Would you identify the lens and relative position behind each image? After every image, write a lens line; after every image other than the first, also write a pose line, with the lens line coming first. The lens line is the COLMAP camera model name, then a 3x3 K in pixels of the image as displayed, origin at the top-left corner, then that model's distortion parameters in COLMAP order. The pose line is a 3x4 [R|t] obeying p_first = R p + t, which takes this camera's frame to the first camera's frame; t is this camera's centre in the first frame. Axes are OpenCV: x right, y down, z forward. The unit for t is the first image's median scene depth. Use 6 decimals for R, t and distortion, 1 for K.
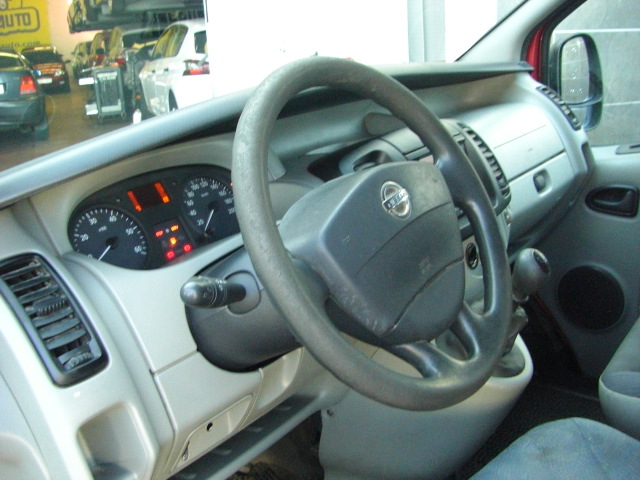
lens RADIAL K [[720.2, 0, 315.8], [0, 720.2, 239.2], [0, 0, 1]] dist [-0.141024, 0.000000]
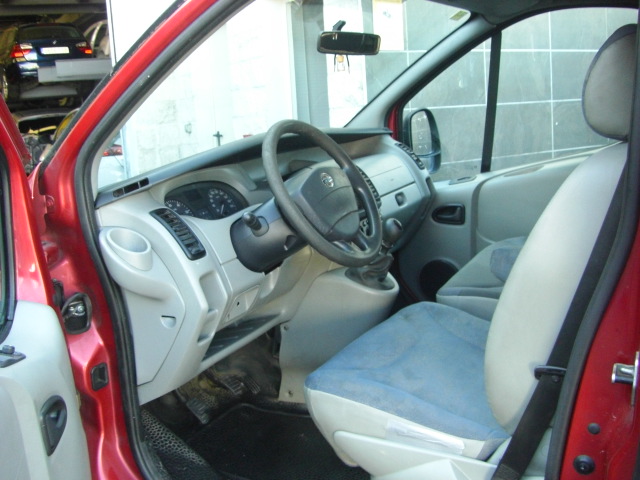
lens RADIAL K [[720.2, 0, 322.1], [0, 720.2, 239.4], [0, 0, 1]] dist [-0.141024, 0.000000]
pose [[0.984484, -0.038887, 0.171109, -0.142328], [0.057922, 0.992495, -0.107702, 0.175700], [-0.165637, 0.115942, 0.979348, -0.566226]]
